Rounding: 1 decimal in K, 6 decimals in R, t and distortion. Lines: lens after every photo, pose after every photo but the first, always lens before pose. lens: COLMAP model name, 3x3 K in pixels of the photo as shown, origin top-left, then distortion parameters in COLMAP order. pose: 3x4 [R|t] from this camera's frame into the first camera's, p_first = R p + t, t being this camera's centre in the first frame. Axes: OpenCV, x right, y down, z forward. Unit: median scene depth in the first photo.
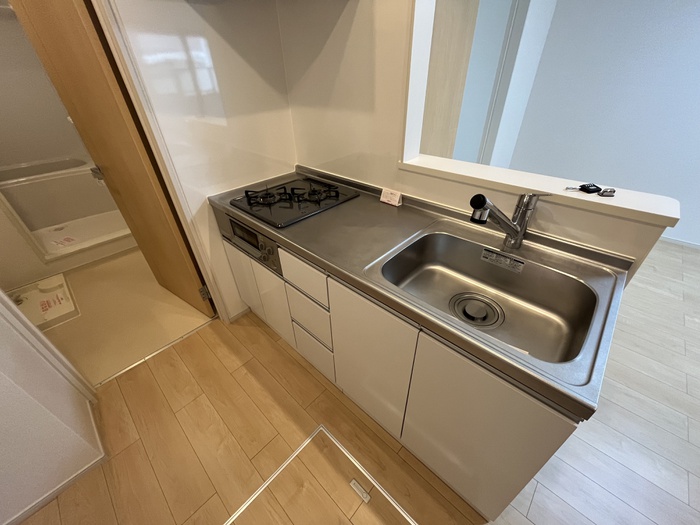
lens RADIAL K [[281.9, 0, 349.5], [0, 281.9, 262.8], [0, 0, 1]] dist [-0.002524, -0.000355]
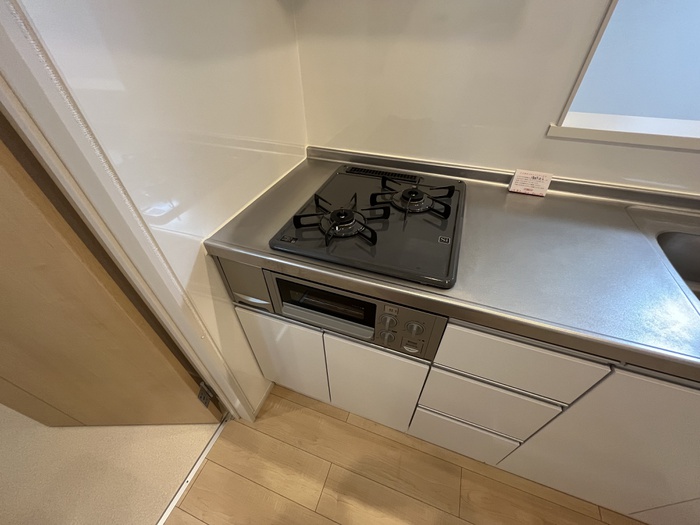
lens RADIAL K [[281.9, 0, 349.5], [0, 281.9, 262.8], [0, 0, 1]] dist [-0.002524, -0.000355]
pose [[0.917108, -0.250738, 0.309909, -0.400198], [0.213402, 0.965444, 0.149594, -0.201691], [-0.336709, -0.071059, 0.938924, 0.431387]]
